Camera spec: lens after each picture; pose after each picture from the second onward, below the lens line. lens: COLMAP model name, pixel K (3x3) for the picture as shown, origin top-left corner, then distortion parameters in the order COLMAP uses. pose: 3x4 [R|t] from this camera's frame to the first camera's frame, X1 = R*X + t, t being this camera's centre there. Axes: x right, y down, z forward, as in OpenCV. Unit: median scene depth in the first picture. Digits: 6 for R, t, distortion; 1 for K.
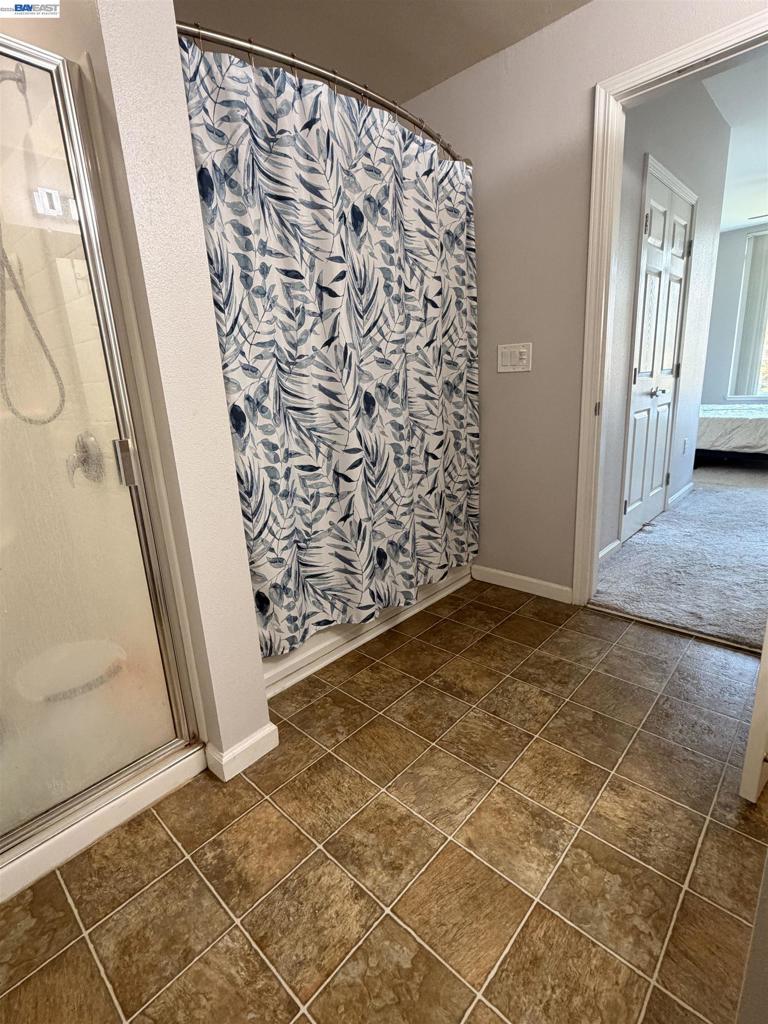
lens RADIAL K [[491.1, 0, 382.3], [0, 491.1, 512.4], [0, 0, 1]] dist [-0.002124, 0.000975]
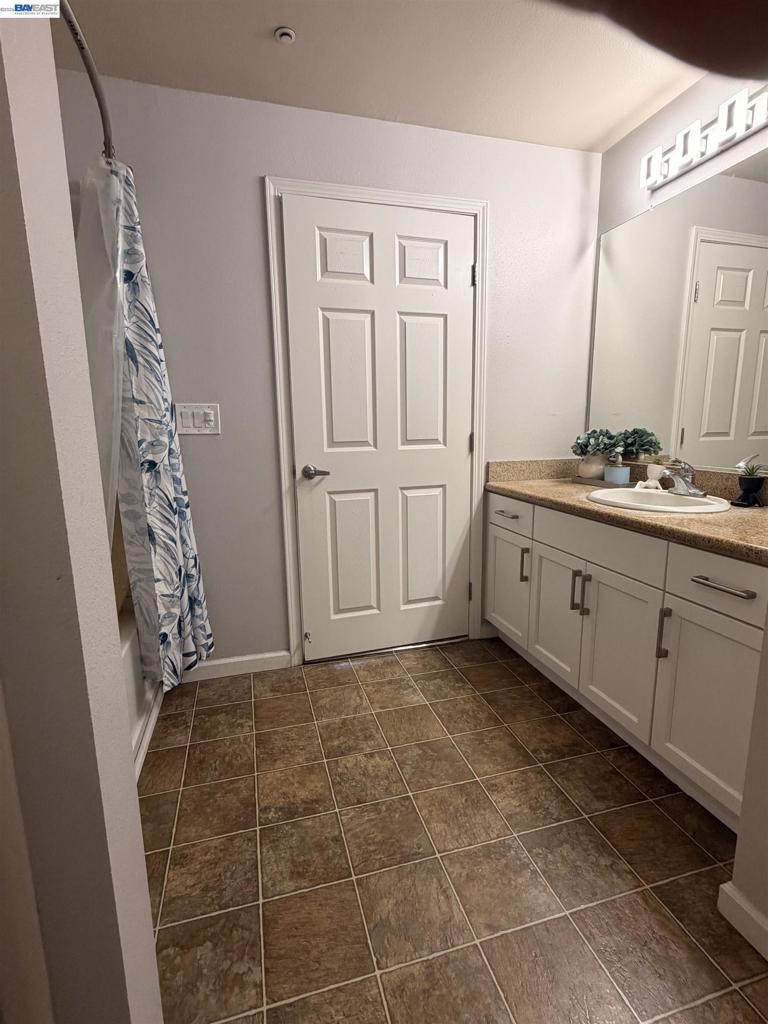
lens RADIAL K [[491.1, 0, 383.4], [0, 491.1, 515.1], [0, 0, 1]] dist [-0.002124, 0.000975]
pose [[0.517257, -0.109645, 0.848777, -0.419257], [0.209625, 0.977781, -0.001439, -0.090298], [-0.829760, 0.178669, 0.528749, 0.352714]]
